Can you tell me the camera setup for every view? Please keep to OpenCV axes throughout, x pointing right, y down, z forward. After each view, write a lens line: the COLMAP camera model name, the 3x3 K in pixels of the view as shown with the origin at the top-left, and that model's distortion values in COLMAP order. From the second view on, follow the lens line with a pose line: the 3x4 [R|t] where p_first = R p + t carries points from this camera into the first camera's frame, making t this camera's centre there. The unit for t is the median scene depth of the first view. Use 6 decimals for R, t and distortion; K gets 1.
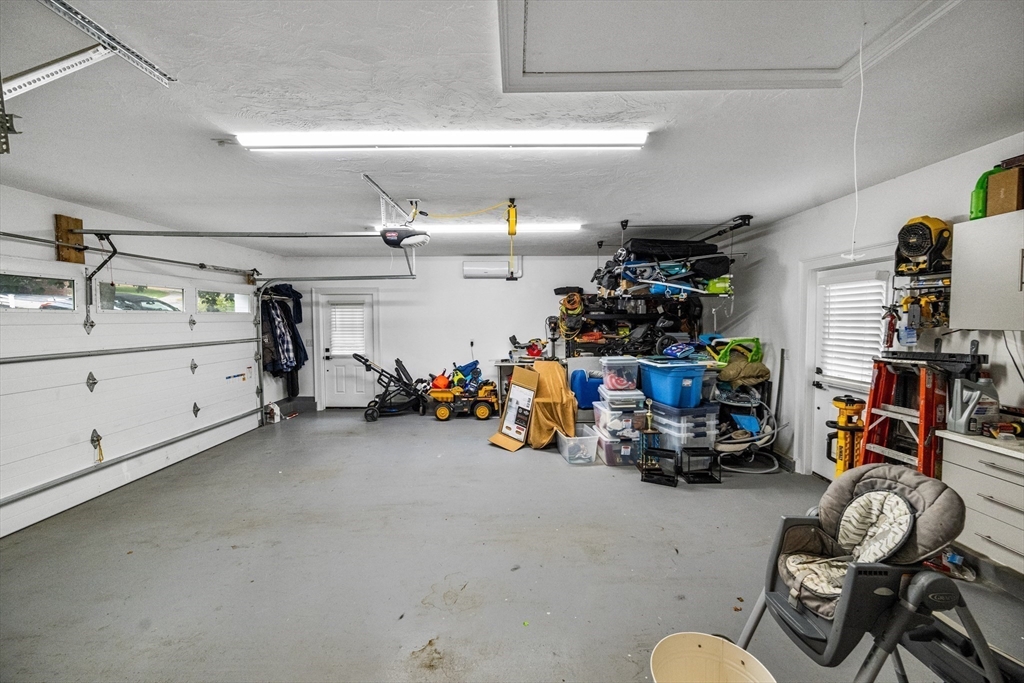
lens RADIAL K [[399.9, 0, 510.6], [0, 399.9, 338.9], [0, 0, 1]] dist [-0.004979, 0.000507]
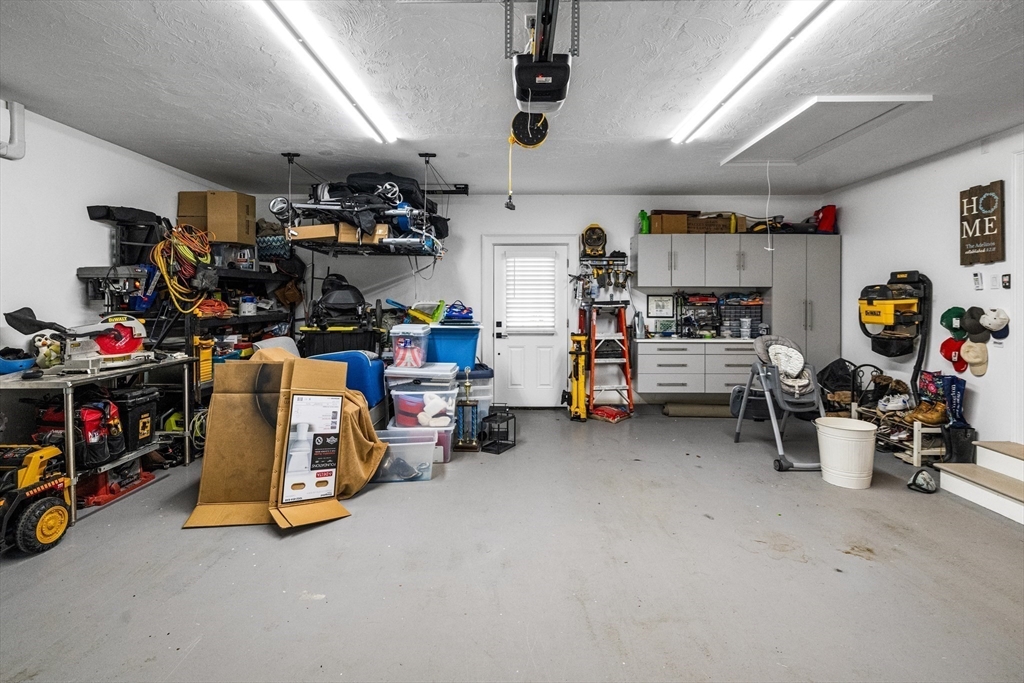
lens RADIAL K [[492.8, 0, 508.9], [0, 492.8, 301.2], [0, 0, 1]] dist [0.000355, 0.000214]
pose [[0.020520, 0.002227, 0.999787, -0.780520], [0.048254, 0.998830, -0.003215, 0.013524], [-0.998624, 0.048309, 0.020389, 0.923645]]
